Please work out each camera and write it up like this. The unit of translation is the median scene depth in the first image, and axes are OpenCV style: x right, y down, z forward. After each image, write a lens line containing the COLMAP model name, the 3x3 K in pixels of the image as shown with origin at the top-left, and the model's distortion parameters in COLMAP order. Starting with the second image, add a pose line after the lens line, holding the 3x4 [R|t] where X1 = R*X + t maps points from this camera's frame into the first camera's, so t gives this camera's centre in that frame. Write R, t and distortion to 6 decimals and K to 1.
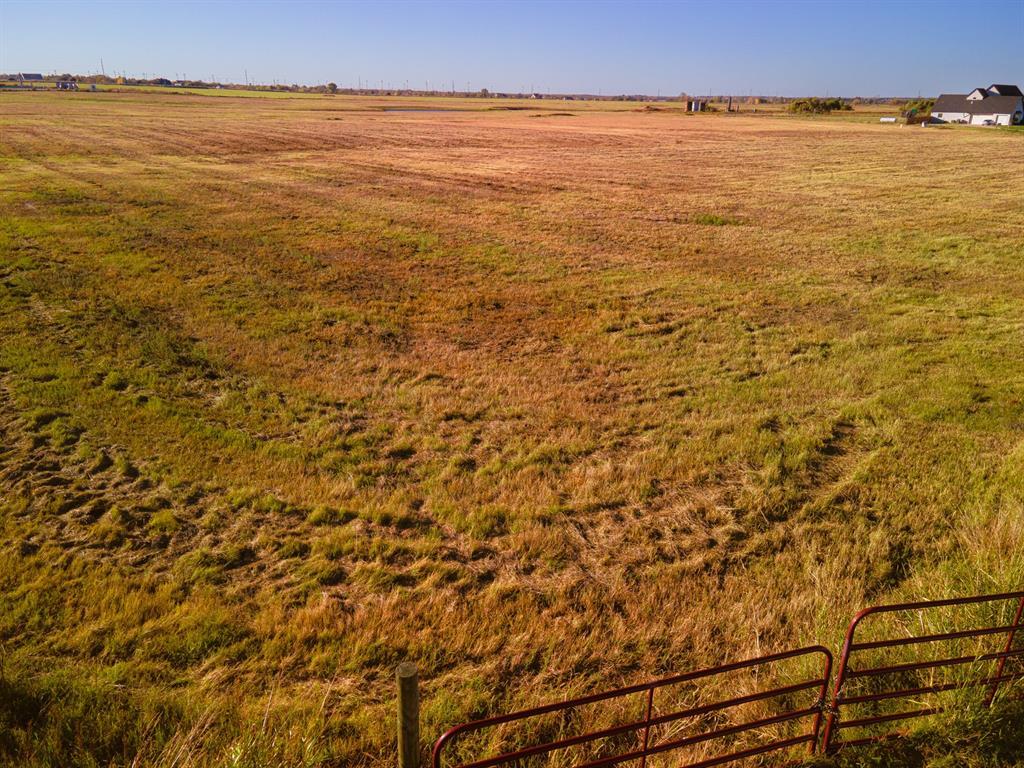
lens RADIAL K [[735.1, 0, 512.0], [0, 735.1, 384.0], [0, 0, 1]] dist [0.014390, 0.045806]
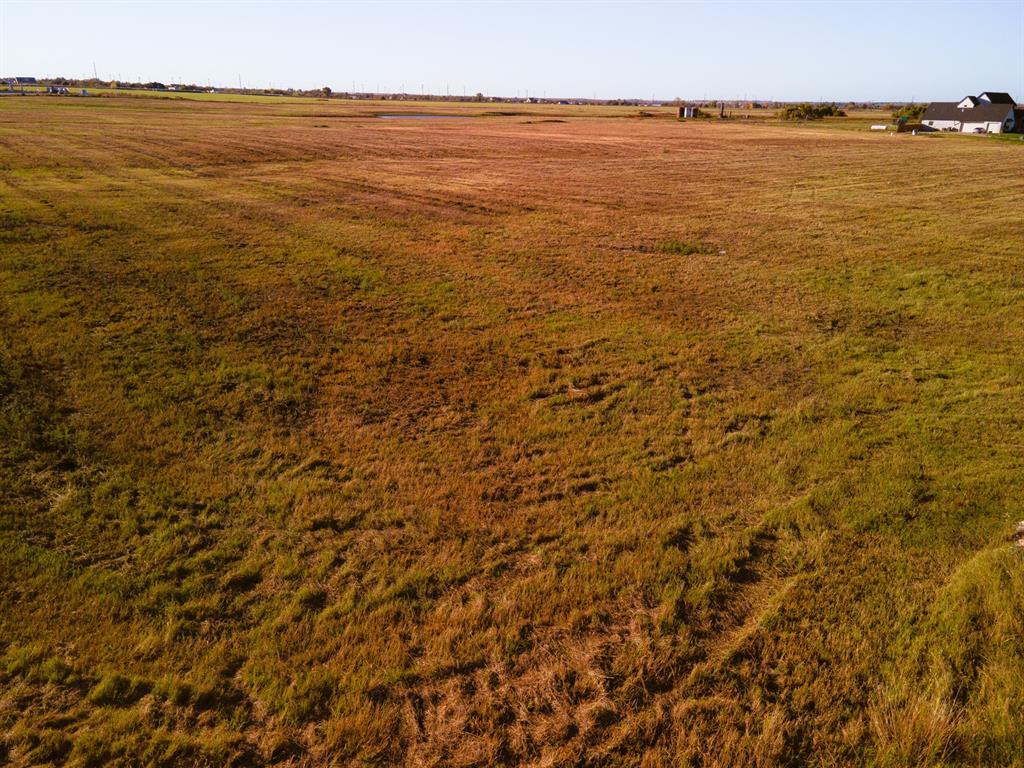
lens RADIAL K [[735.1, 0, 512.0], [0, 735.1, 384.0], [0, 0, 1]] dist [0.014390, 0.045806]
pose [[0.999989, -0.000377, 0.004702, 0.090404], [0.000397, 0.999991, -0.004221, -0.076211], [-0.004701, 0.004223, 0.999980, 0.077574]]
